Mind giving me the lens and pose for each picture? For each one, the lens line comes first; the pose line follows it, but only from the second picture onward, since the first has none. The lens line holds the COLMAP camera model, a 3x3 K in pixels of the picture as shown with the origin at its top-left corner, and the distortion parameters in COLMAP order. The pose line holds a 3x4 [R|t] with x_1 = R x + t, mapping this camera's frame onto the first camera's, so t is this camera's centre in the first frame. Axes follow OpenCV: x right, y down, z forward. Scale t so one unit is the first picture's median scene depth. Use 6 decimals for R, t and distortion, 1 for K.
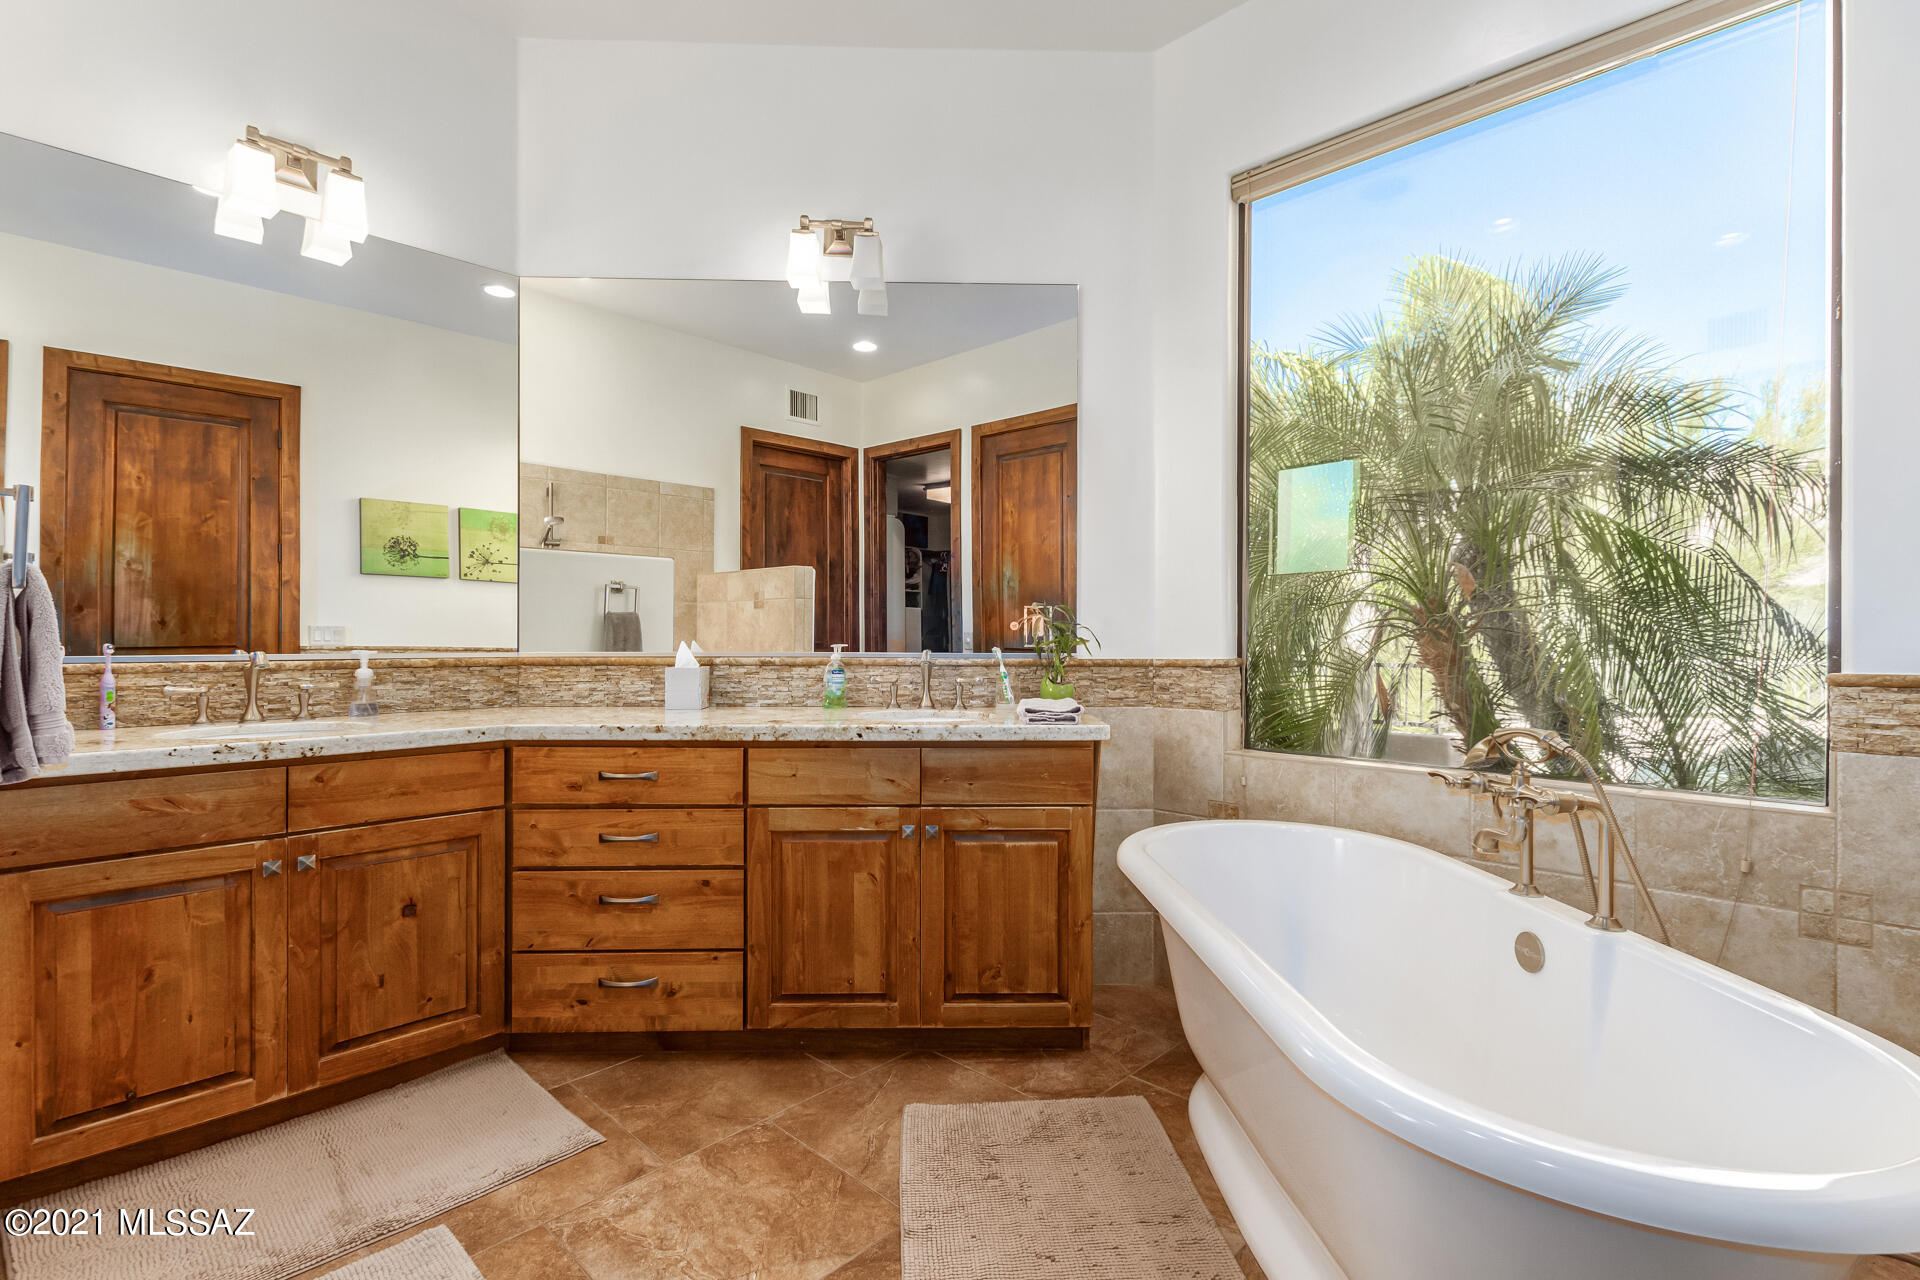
lens RADIAL K [[884.2, 0, 959.3], [0, 884.2, 635.3], [0, 0, 1]] dist [0.000081, -0.000365]
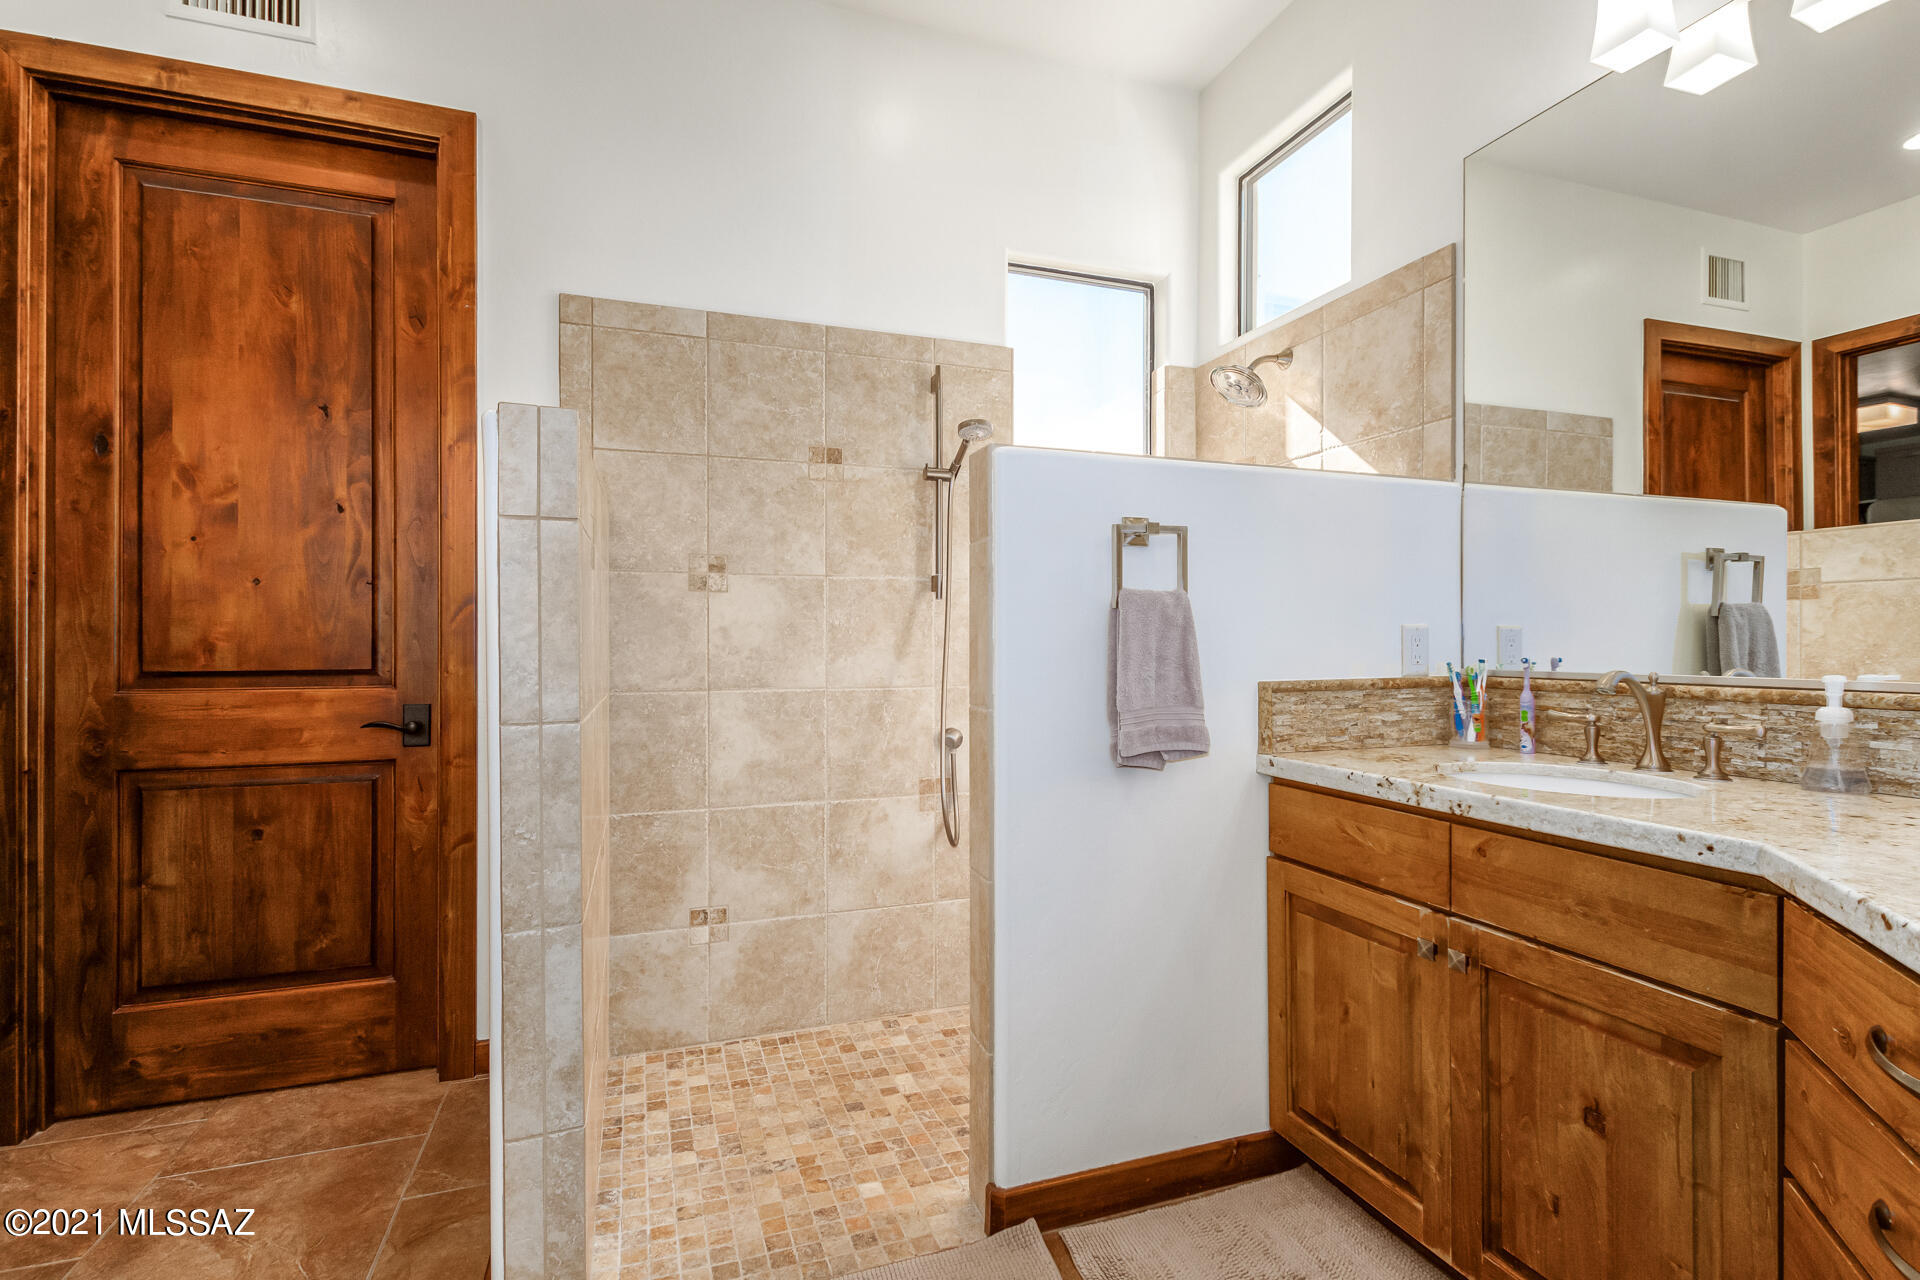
lens RADIAL K [[884.2, 0, 953.1], [0, 884.2, 642.9], [0, 0, 1]] dist [0.000081, -0.000365]
pose [[-0.448512, -0.005688, -0.893759, 0.089859], [-0.001245, 0.999983, -0.005739, 0.001344], [0.893776, -0.001461, -0.448511, 0.889238]]
